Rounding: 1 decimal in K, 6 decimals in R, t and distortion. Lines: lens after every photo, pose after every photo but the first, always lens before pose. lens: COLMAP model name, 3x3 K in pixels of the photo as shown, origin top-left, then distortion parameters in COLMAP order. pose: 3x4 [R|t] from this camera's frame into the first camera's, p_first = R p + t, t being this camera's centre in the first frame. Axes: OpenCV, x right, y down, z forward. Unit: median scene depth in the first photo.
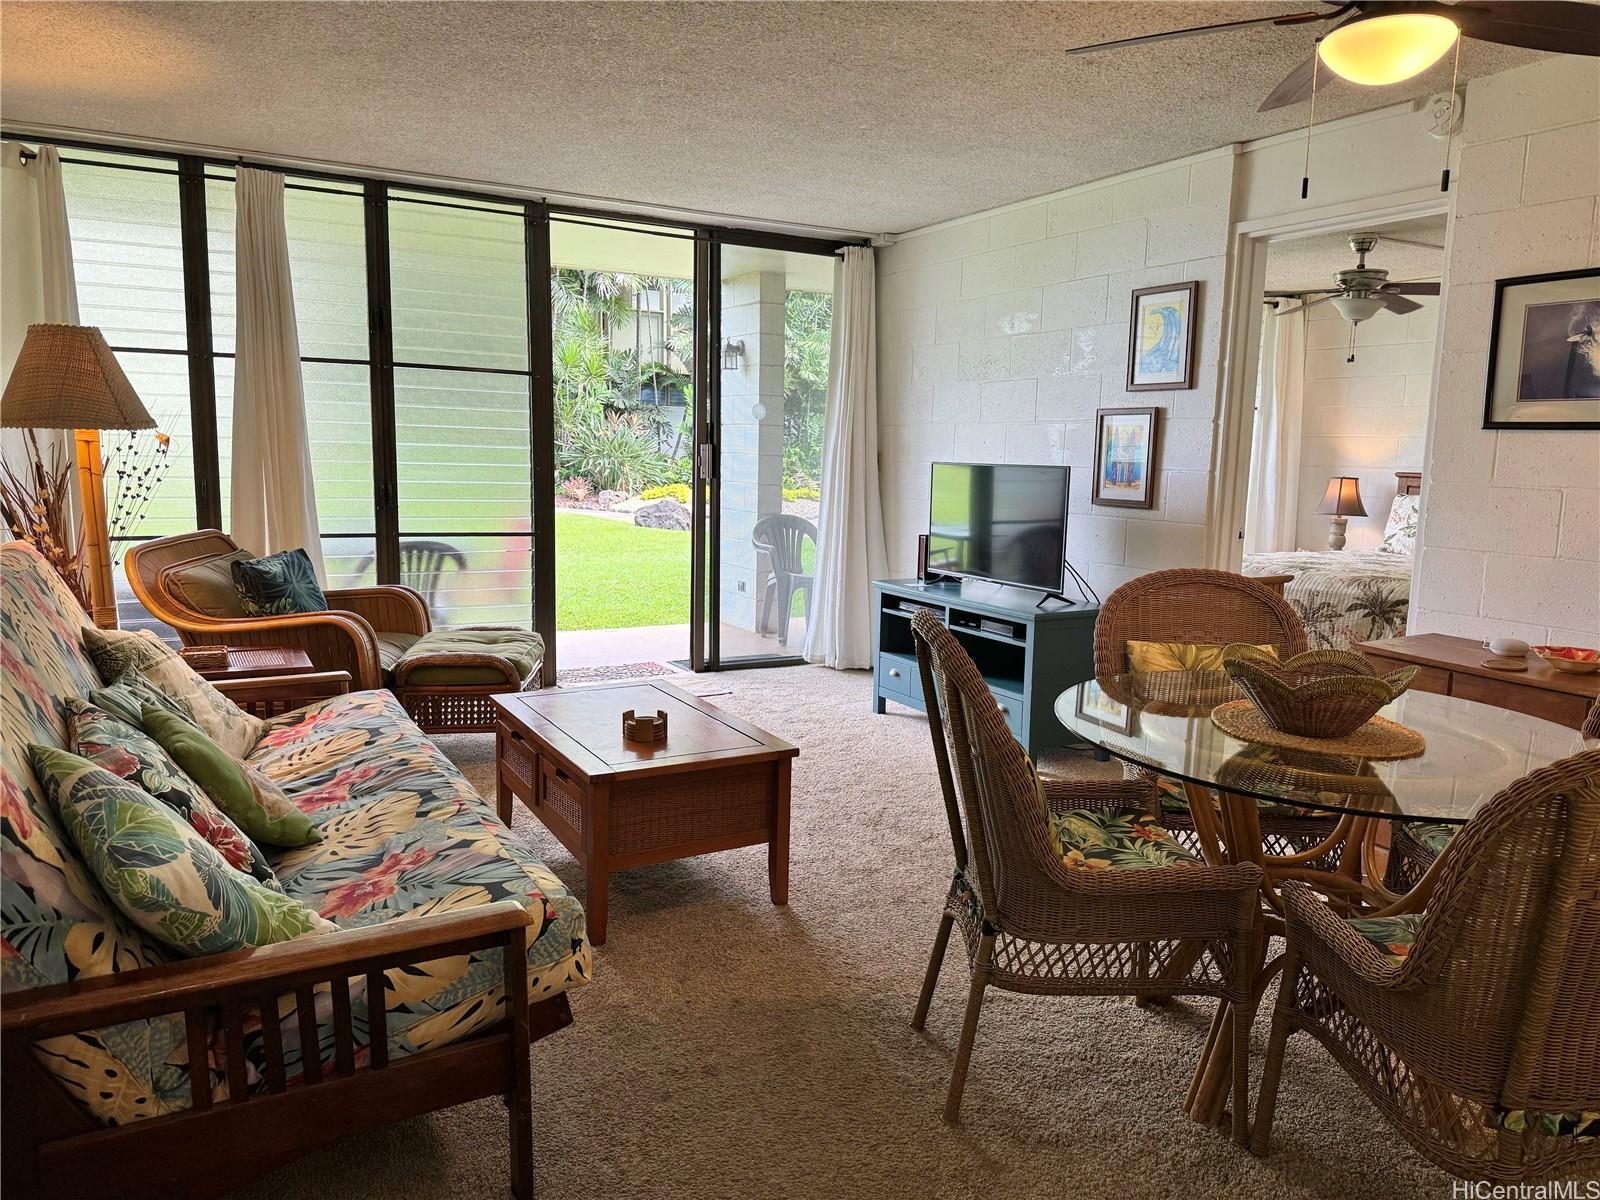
lens RADIAL K [[1124.7, 0, 803.0], [0, 1124.7, 614.1], [0, 0, 1]] dist [0.012991, 0.002184]
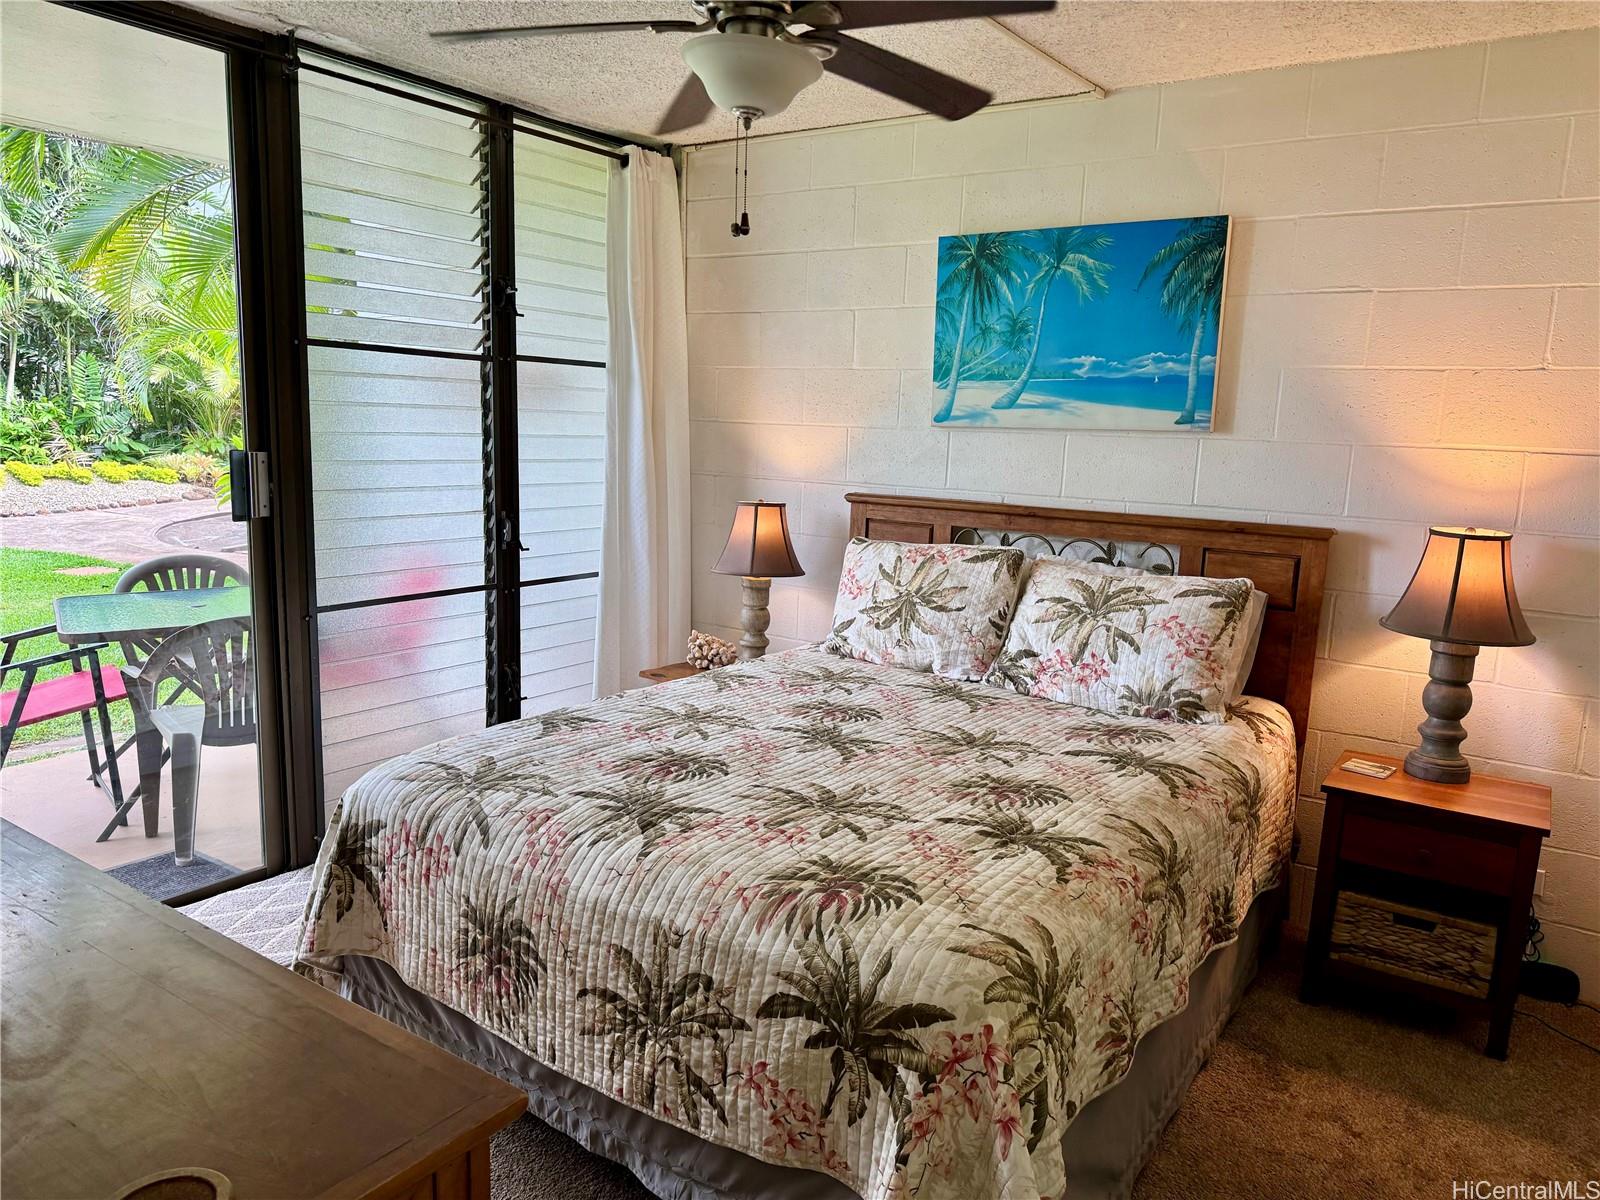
lens RADIAL K [[1124.7, 0, 806.6], [0, 1124.7, 601.8], [0, 0, 1]] dist [0.012991, 0.002184]
pose [[0.893860, -0.057402, 0.444657, 0.271791], [0.045455, 0.998262, 0.037494, -0.096755], [-0.446036, -0.013303, 0.894916, 0.538506]]
